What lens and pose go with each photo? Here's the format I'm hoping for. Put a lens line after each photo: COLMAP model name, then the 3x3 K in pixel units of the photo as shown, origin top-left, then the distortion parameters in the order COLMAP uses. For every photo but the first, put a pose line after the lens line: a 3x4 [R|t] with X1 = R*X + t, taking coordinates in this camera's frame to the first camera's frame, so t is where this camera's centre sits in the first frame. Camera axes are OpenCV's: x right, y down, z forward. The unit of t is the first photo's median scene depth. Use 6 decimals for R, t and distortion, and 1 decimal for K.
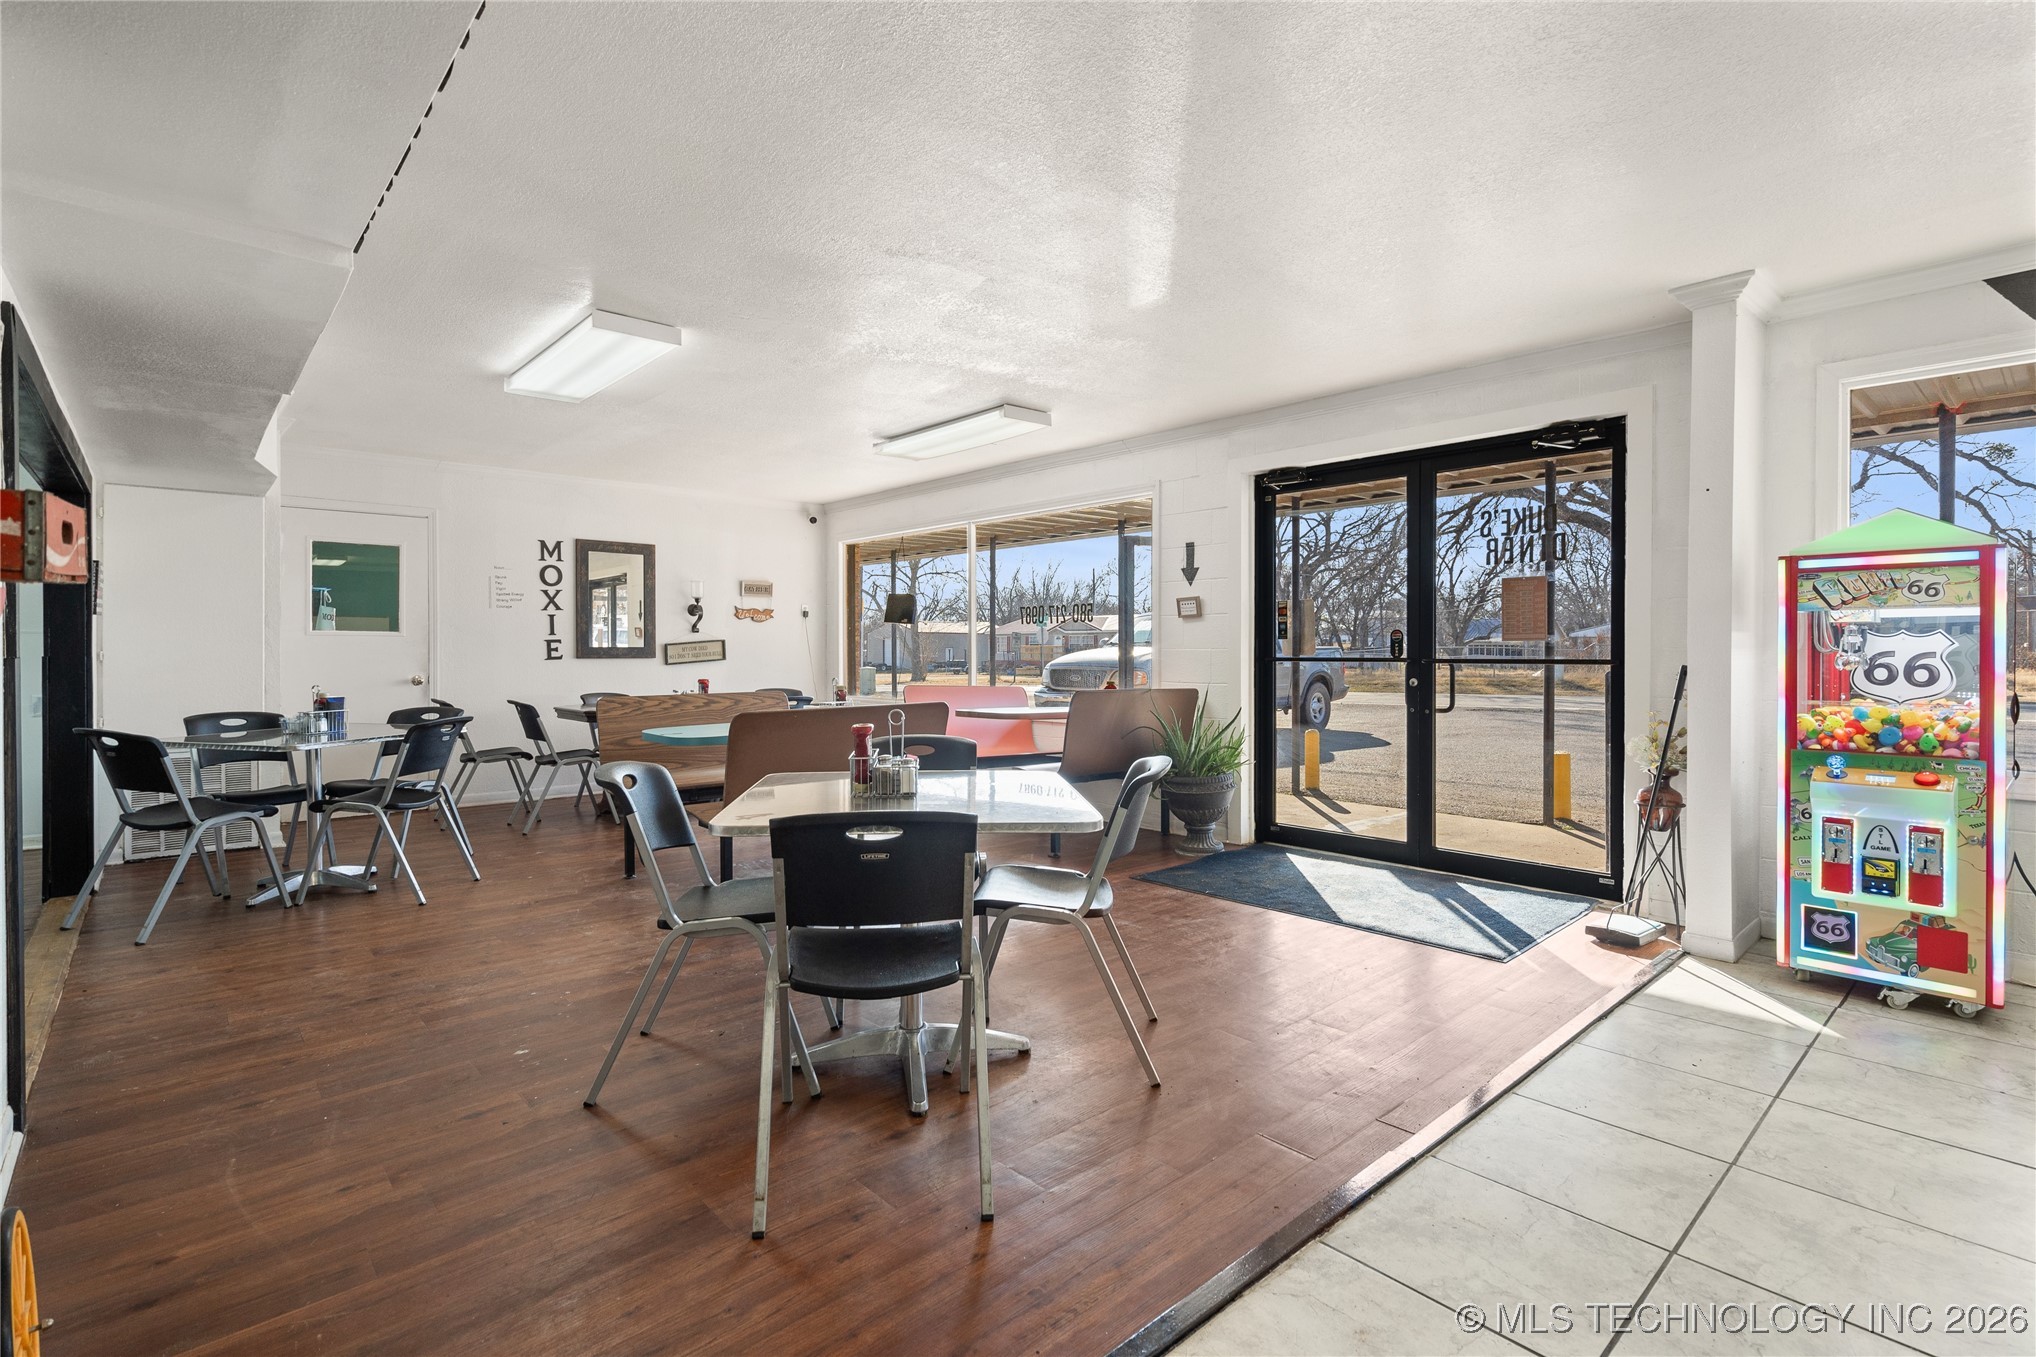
lens RADIAL K [[949.9, 0, 1019.0], [0, 949.9, 647.6], [0, 0, 1]] dist [-0.005156, 0.003377]
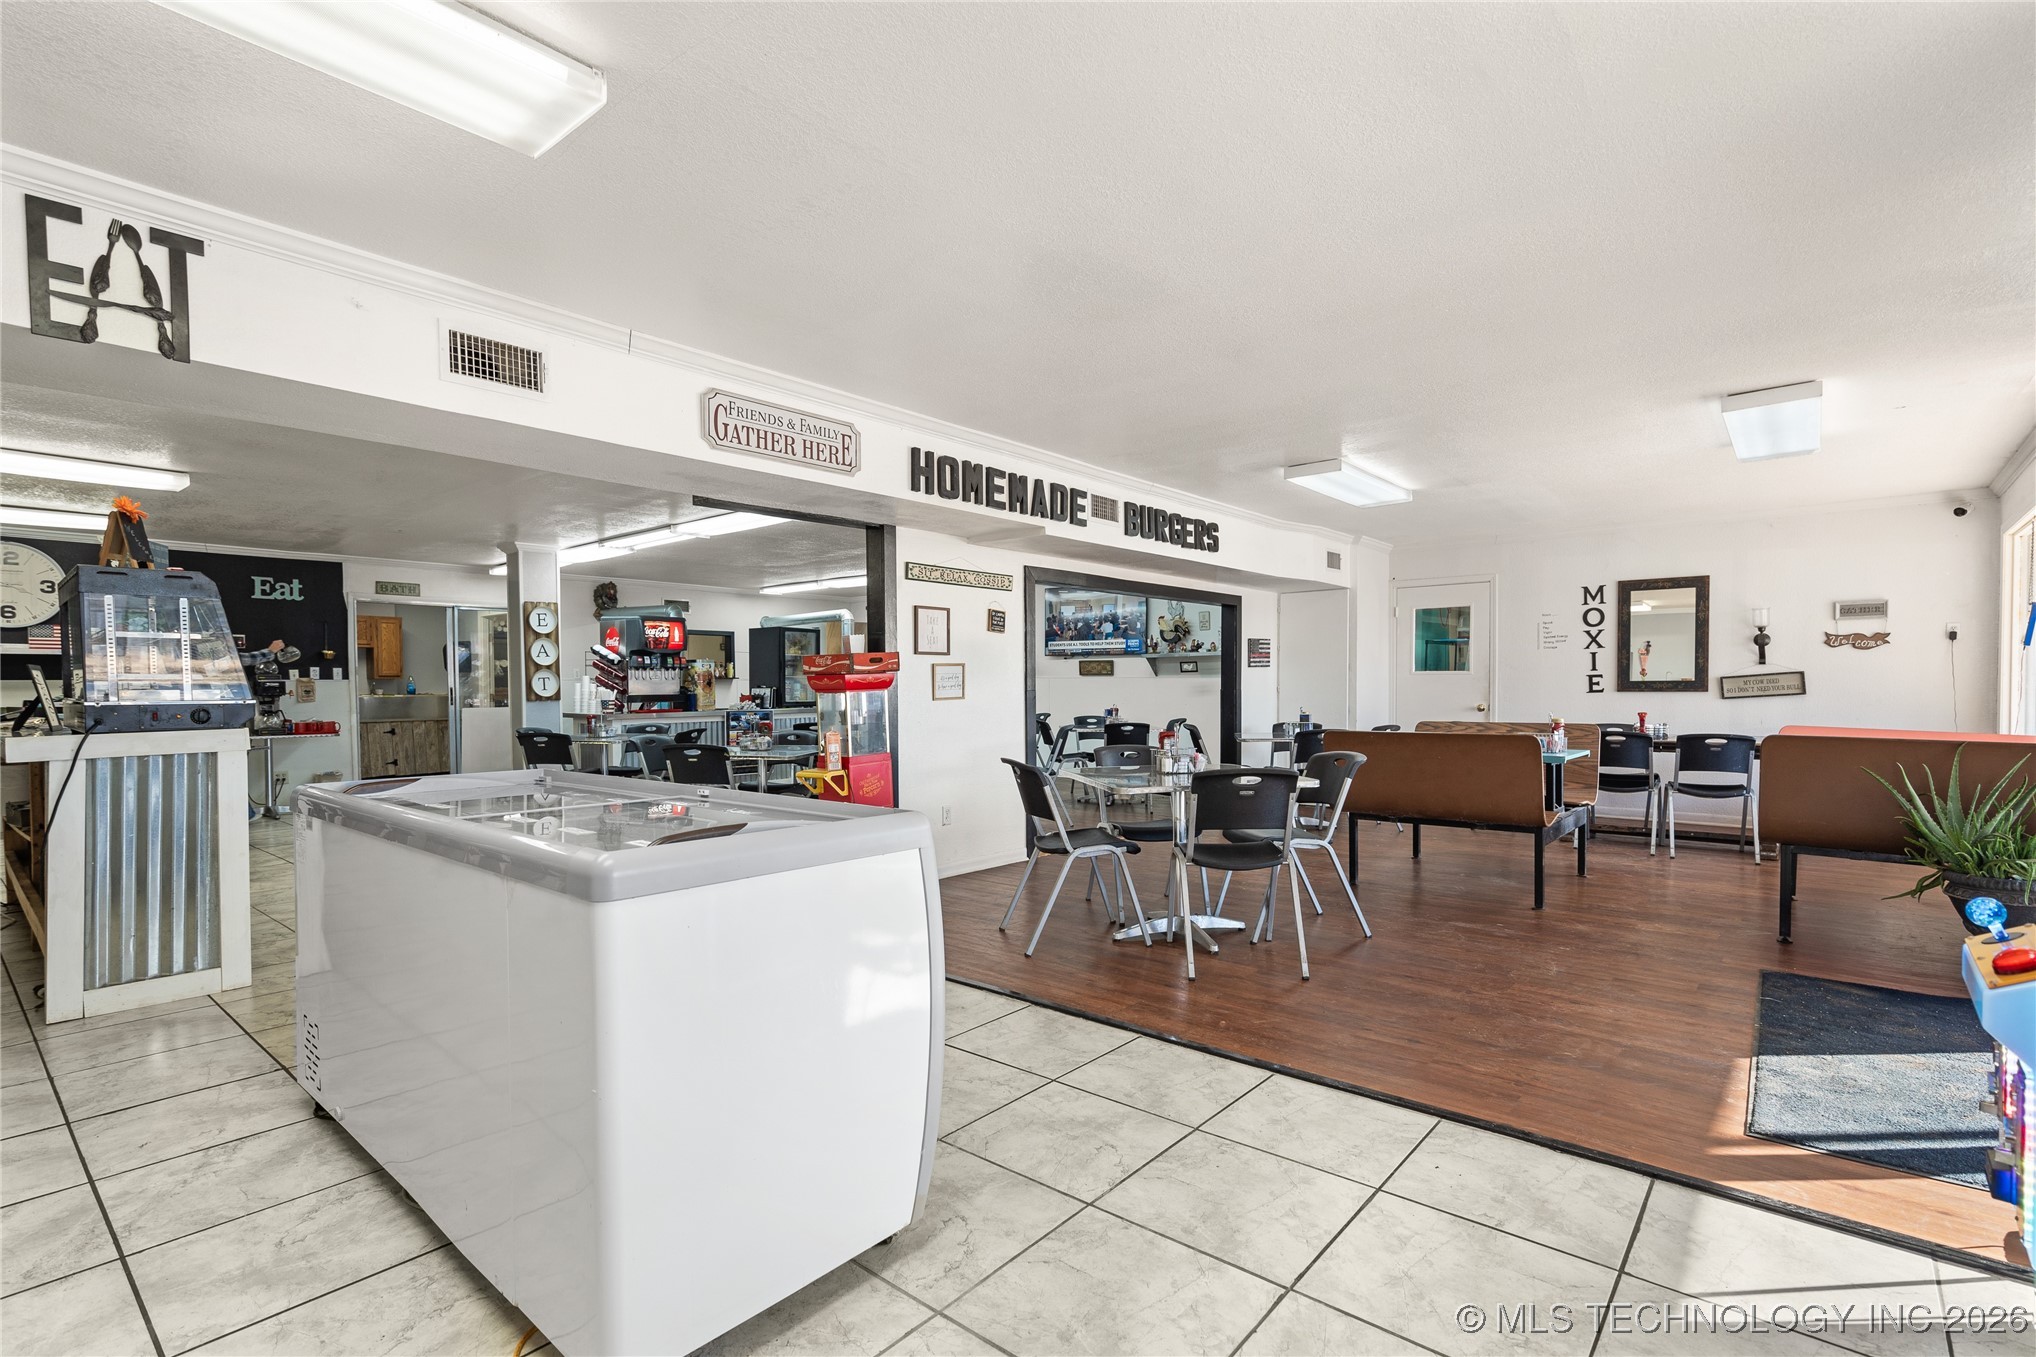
lens RADIAL K [[949.9, 0, 1004.6], [0, 949.9, 715.3], [0, 0, 1]] dist [-0.005156, 0.003377]
pose [[0.125542, 0.030504, -0.991619, 0.527193], [0.010676, 0.999428, 0.032096, -0.004059], [0.992031, -0.014616, 0.125145, 0.173375]]
